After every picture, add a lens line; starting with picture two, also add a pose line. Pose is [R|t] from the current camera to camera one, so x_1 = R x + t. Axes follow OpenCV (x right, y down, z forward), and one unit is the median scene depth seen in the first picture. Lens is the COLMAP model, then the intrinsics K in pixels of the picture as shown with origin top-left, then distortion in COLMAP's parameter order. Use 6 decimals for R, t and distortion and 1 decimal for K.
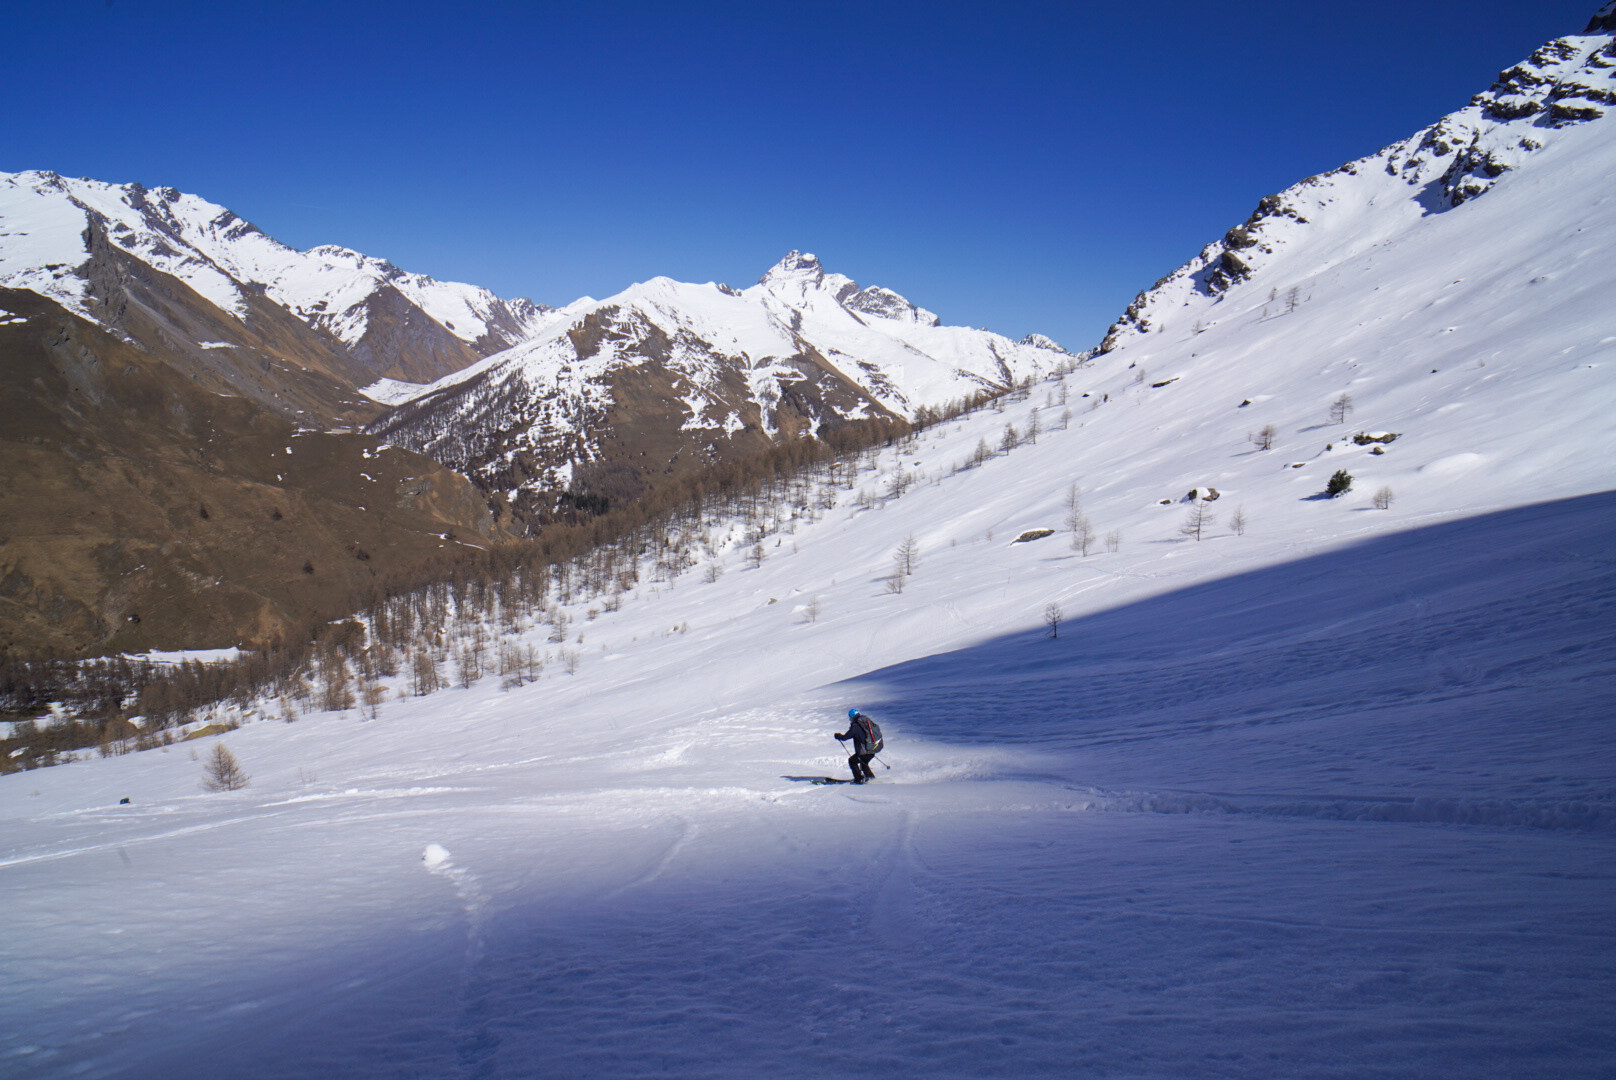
lens RADIAL K [[839.0, 0, 808.7], [0, 839.0, 545.3], [0, 0, 1]] dist [-0.053275, 0.025264]
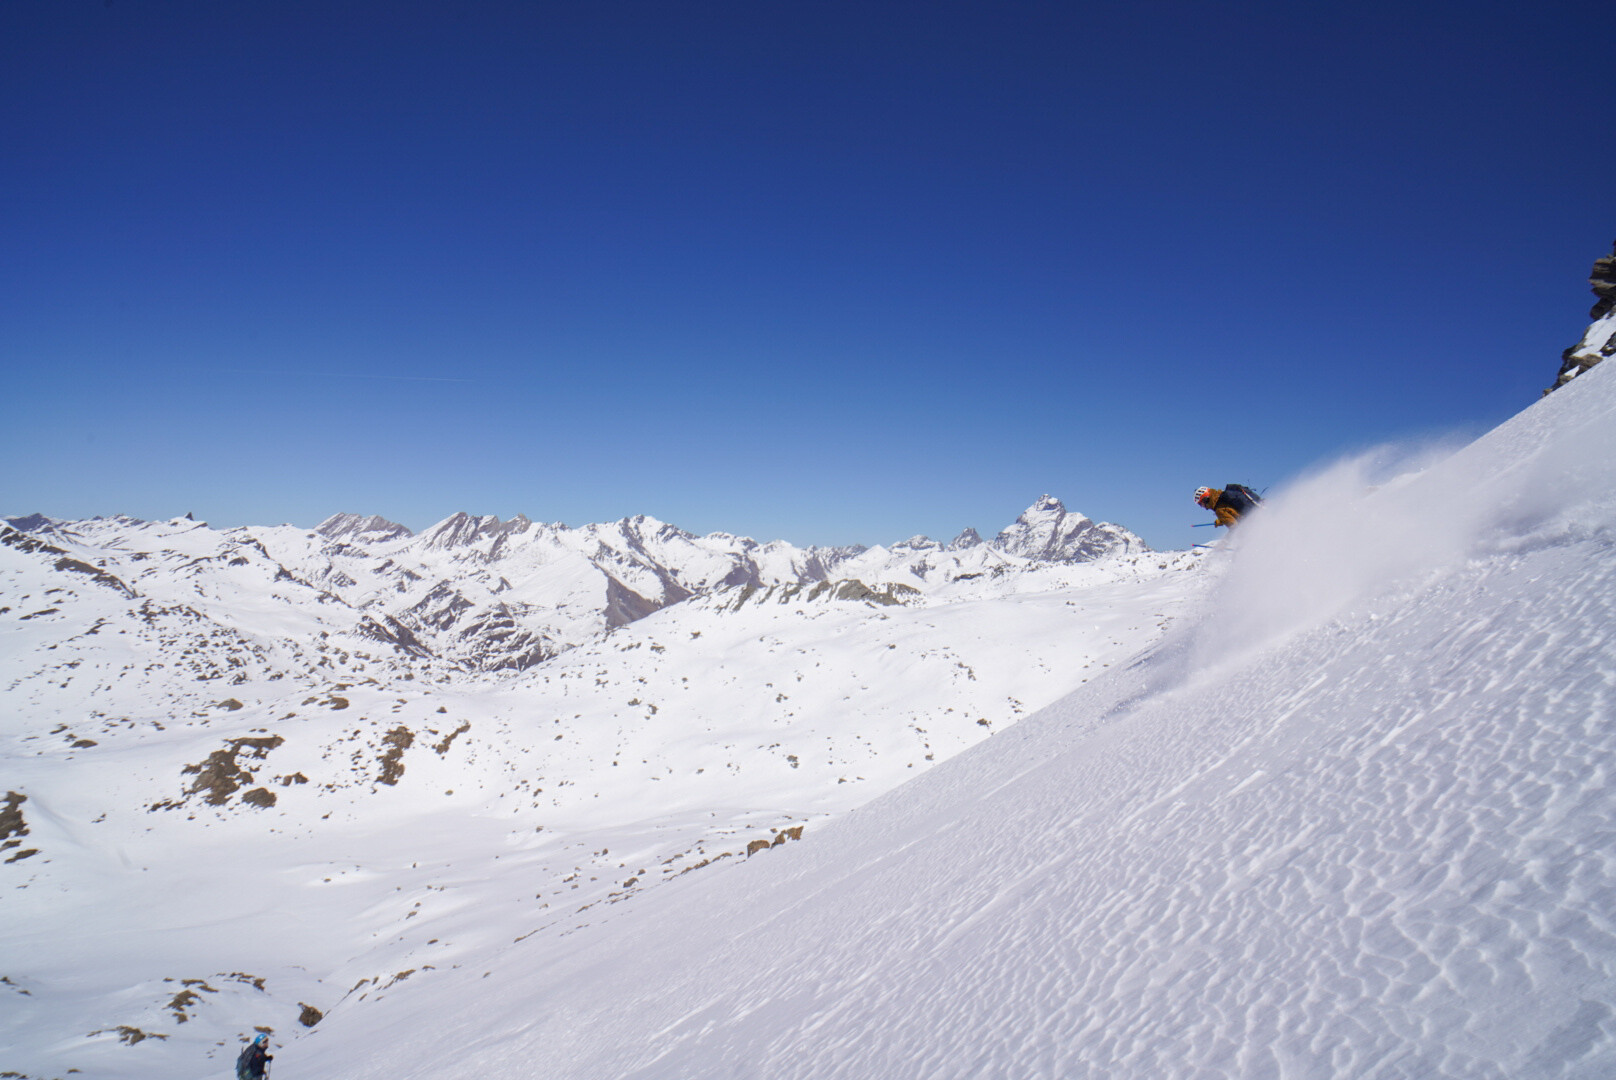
lens RADIAL K [[839.0, 0, 808.7], [0, 839.0, 545.3], [0, 0, 1]] dist [-0.053275, 0.025264]
pose [[0.900881, -0.031753, -0.432902, 0.326180], [-0.054941, 0.980958, -0.186287, -0.028807], [0.430574, 0.191607, 0.881982, -0.423933]]
